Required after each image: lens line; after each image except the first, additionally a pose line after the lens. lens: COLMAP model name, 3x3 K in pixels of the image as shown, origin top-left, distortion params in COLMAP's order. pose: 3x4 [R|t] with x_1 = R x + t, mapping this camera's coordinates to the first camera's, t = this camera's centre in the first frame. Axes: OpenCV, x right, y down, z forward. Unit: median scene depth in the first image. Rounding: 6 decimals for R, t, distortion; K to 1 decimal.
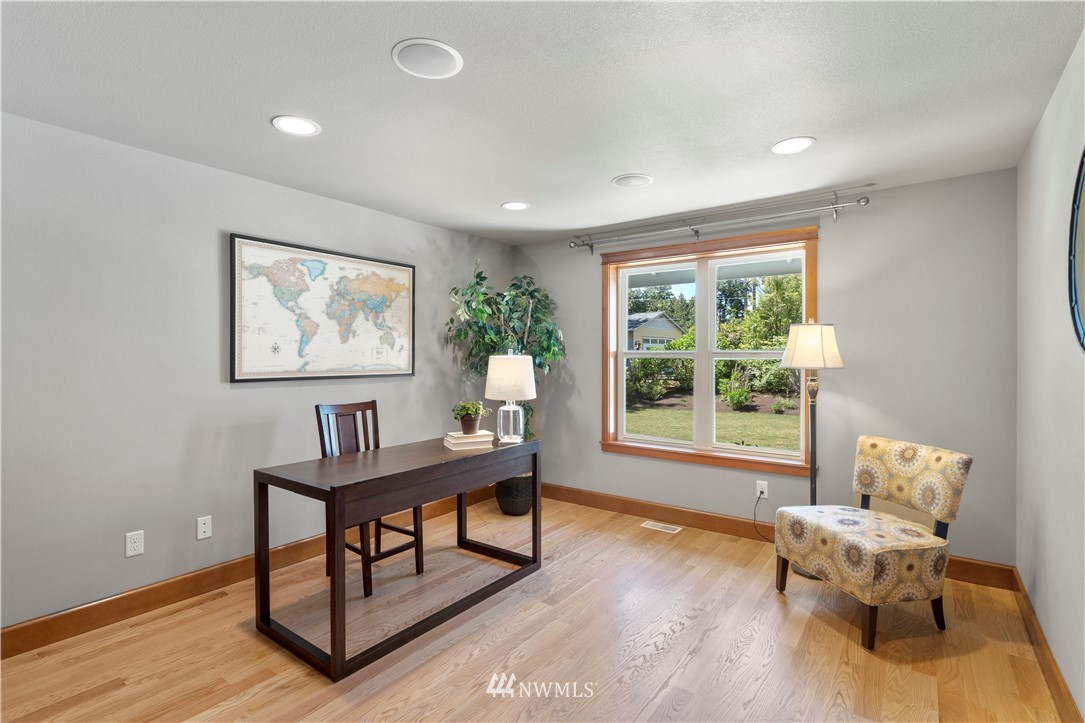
lens RADIAL K [[513.3, 0, 542.5], [0, 513.3, 361.5], [0, 0, 1]] dist [0.000006, -0.000001]
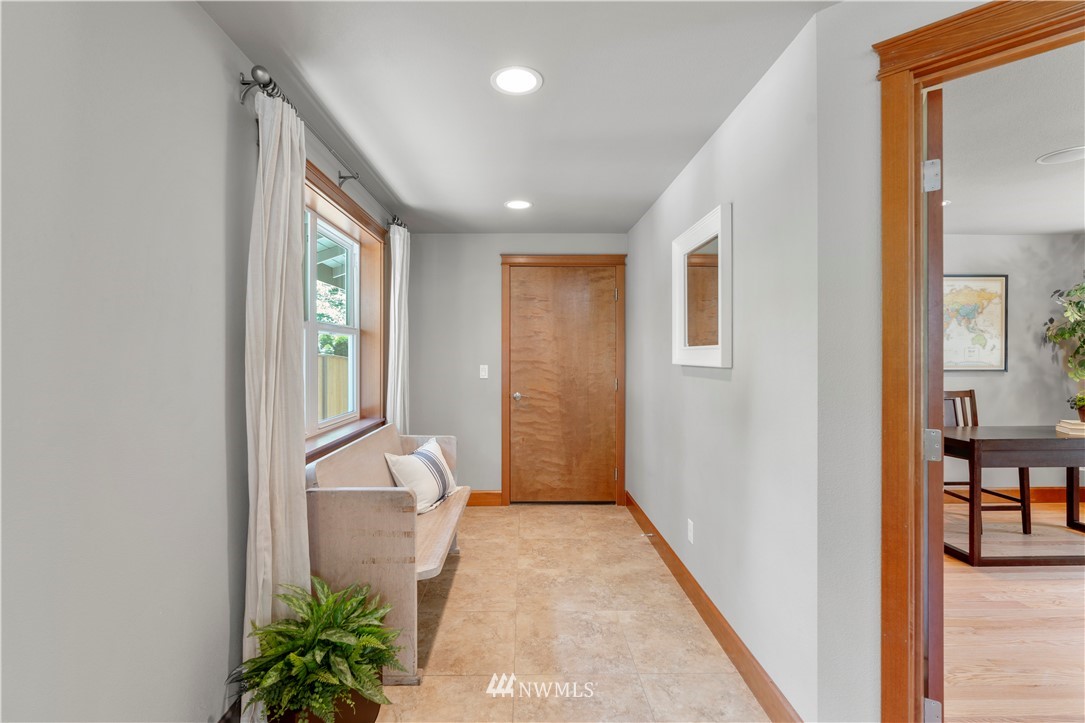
lens RADIAL K [[501.2, 0, 535.4], [0, 501.2, 357.0], [0, 0, 1]] dist [0.000961, 0.000820]
pose [[0.610054, 0.001330, -0.792358, -0.007052], [-0.006359, 0.999975, -0.003218, 0.005485], [0.792334, 0.007002, 0.610047, -0.517729]]
